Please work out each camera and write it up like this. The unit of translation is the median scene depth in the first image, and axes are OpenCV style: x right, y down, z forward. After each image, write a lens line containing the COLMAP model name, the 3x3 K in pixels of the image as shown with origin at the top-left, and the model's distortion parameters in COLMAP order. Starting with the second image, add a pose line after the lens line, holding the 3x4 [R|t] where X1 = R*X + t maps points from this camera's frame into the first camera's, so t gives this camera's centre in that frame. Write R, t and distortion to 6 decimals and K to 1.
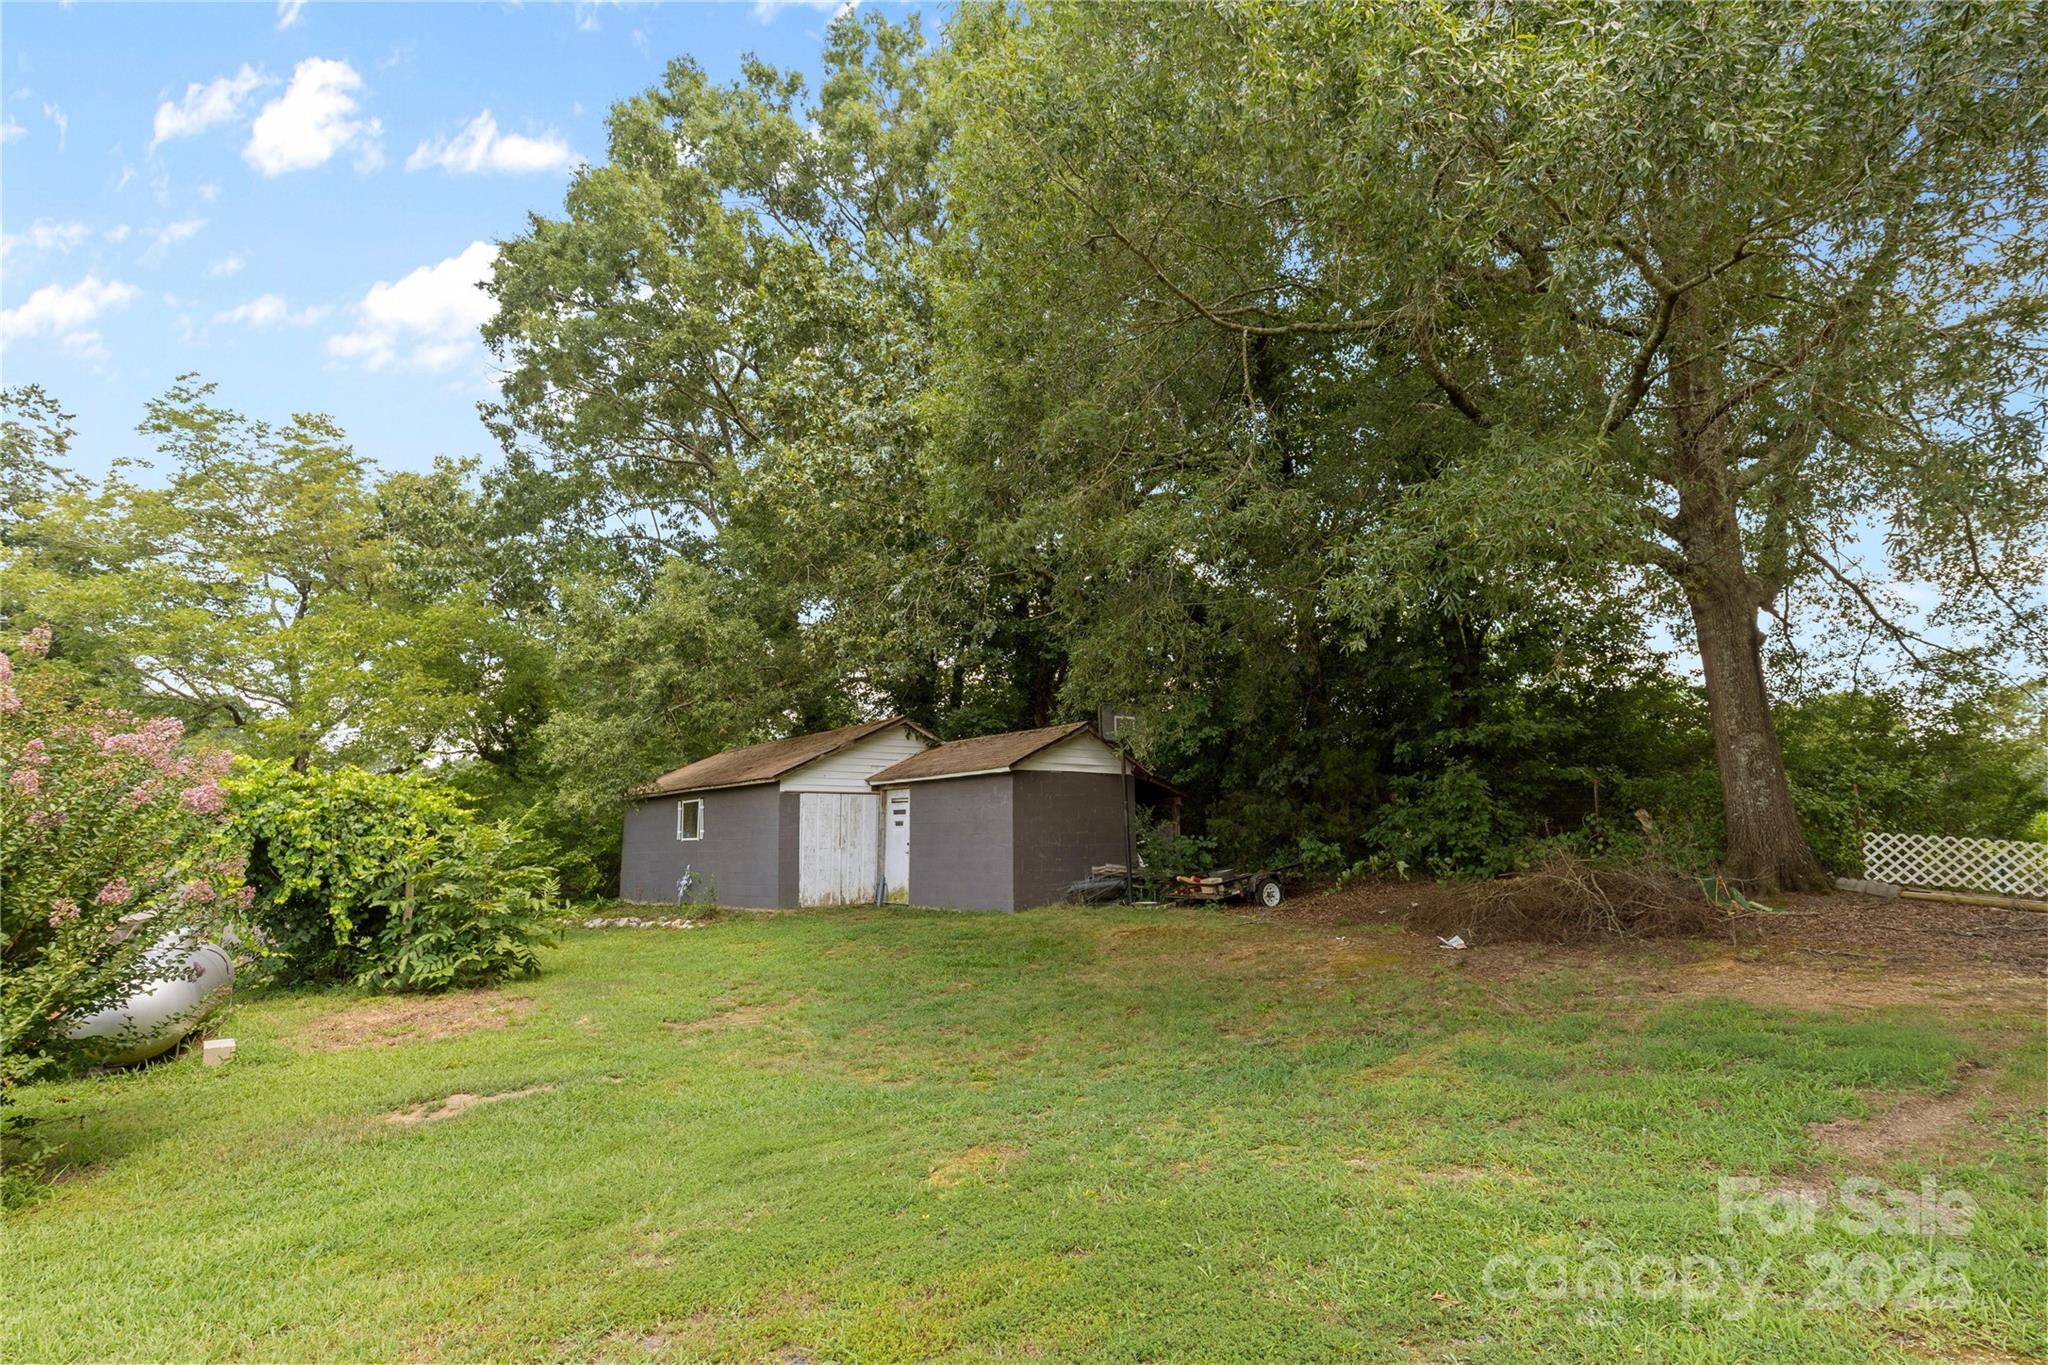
lens RADIAL K [[1055.0, 0, 1024.0], [0, 1055.0, 682.5], [0, 0, 1]] dist [0.022669, -0.000139]
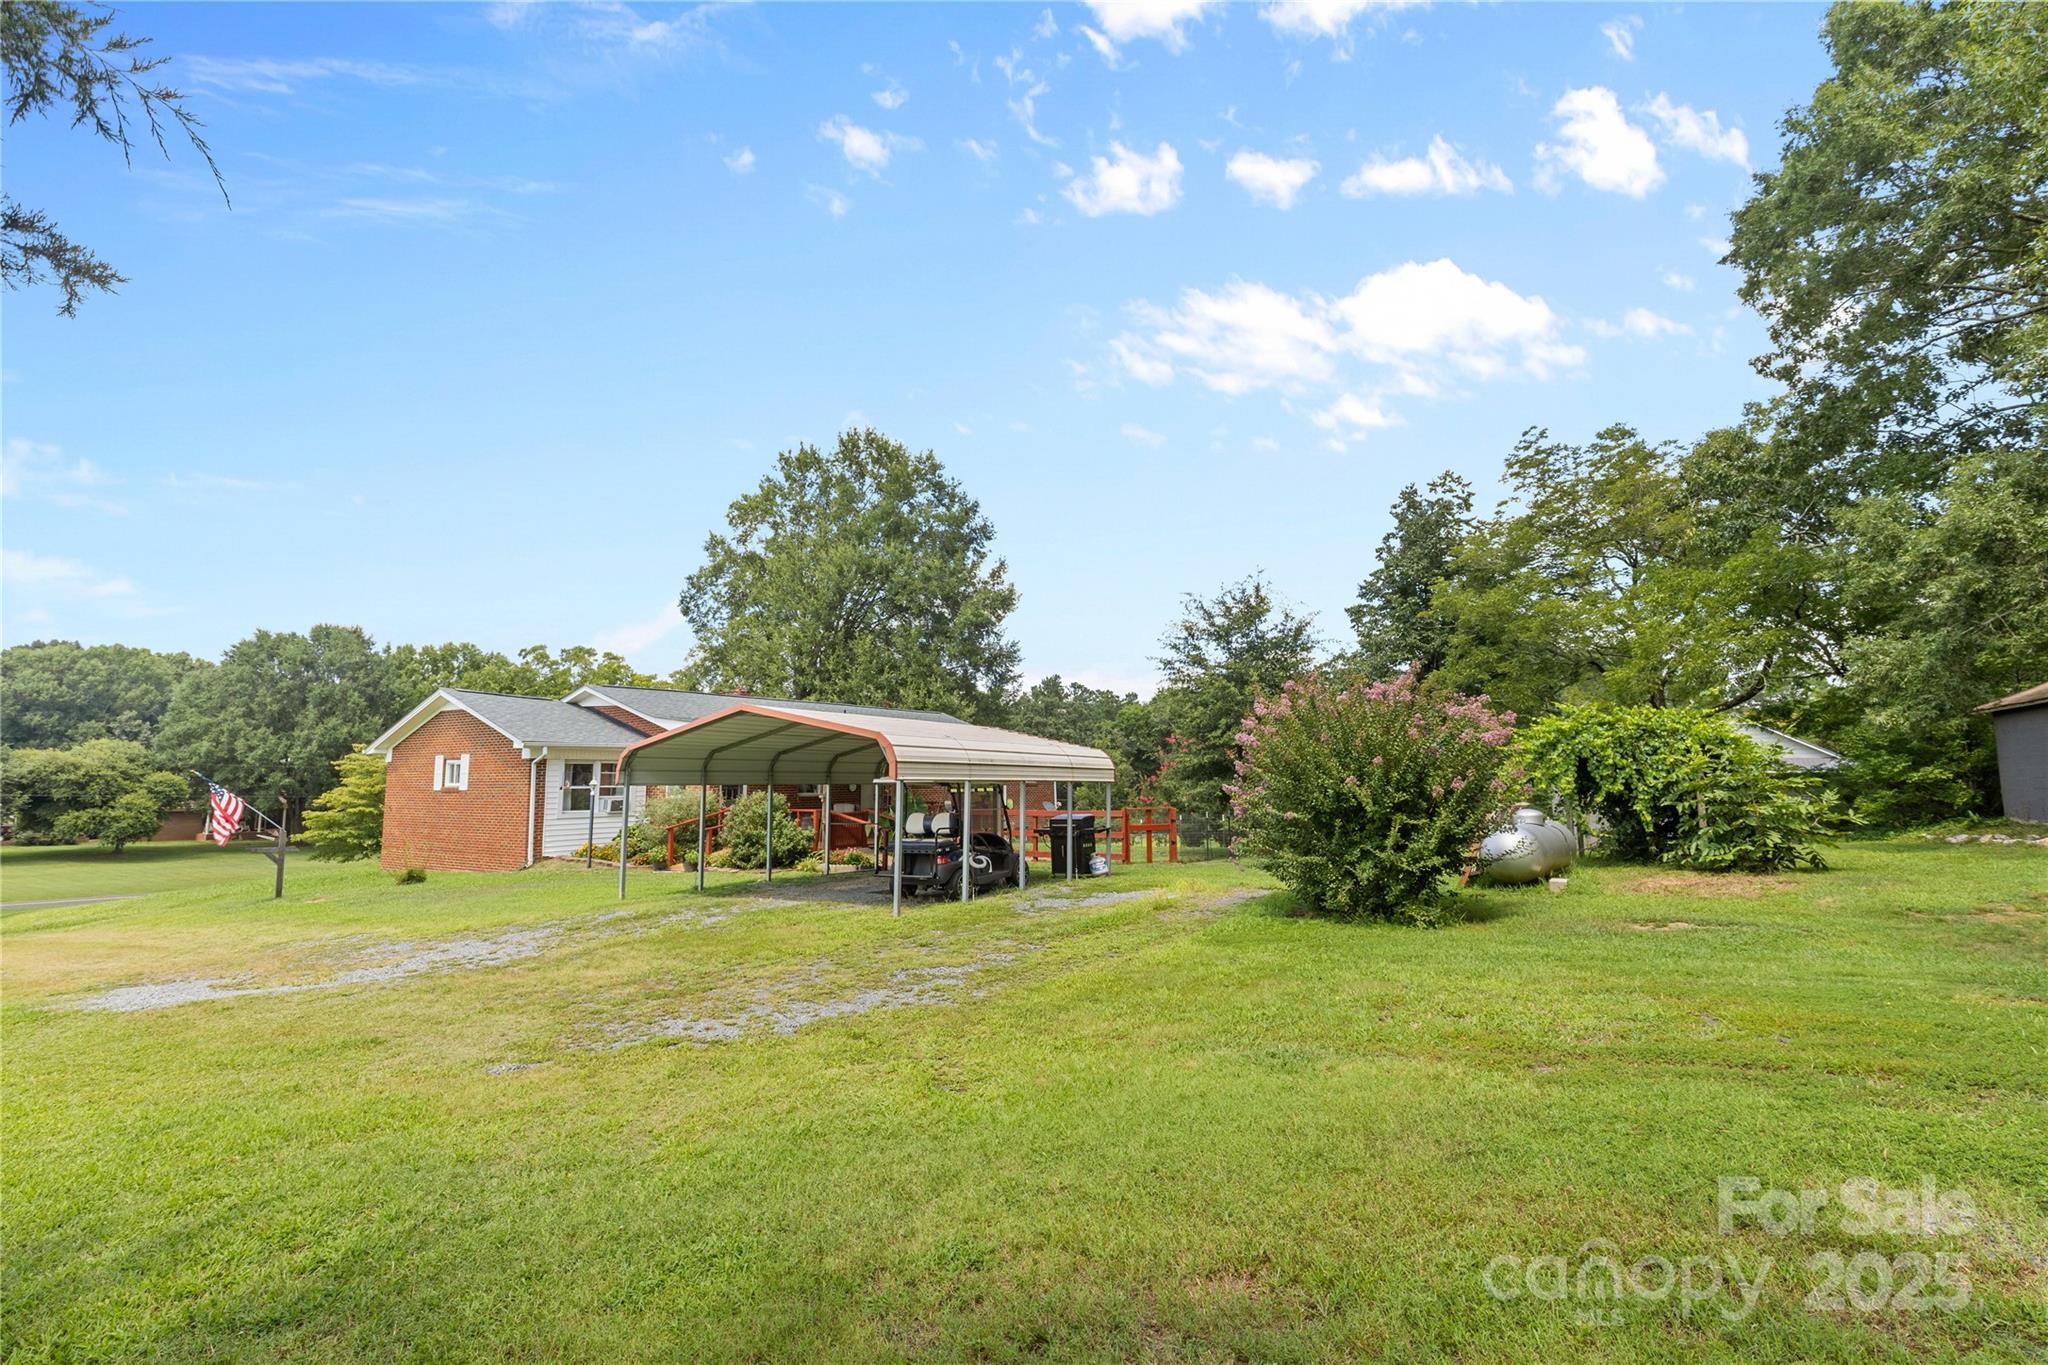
lens RADIAL K [[913.2, 0, 1024.0], [0, 913.2, 682.5], [0, 0, 1]] dist [-0.000191, -0.000238]
pose [[0.330702, -0.097339, -0.938702, 0.144316], [0.153996, 0.986901, -0.048085, -0.010999], [0.931086, -0.128654, 0.341360, -0.094366]]
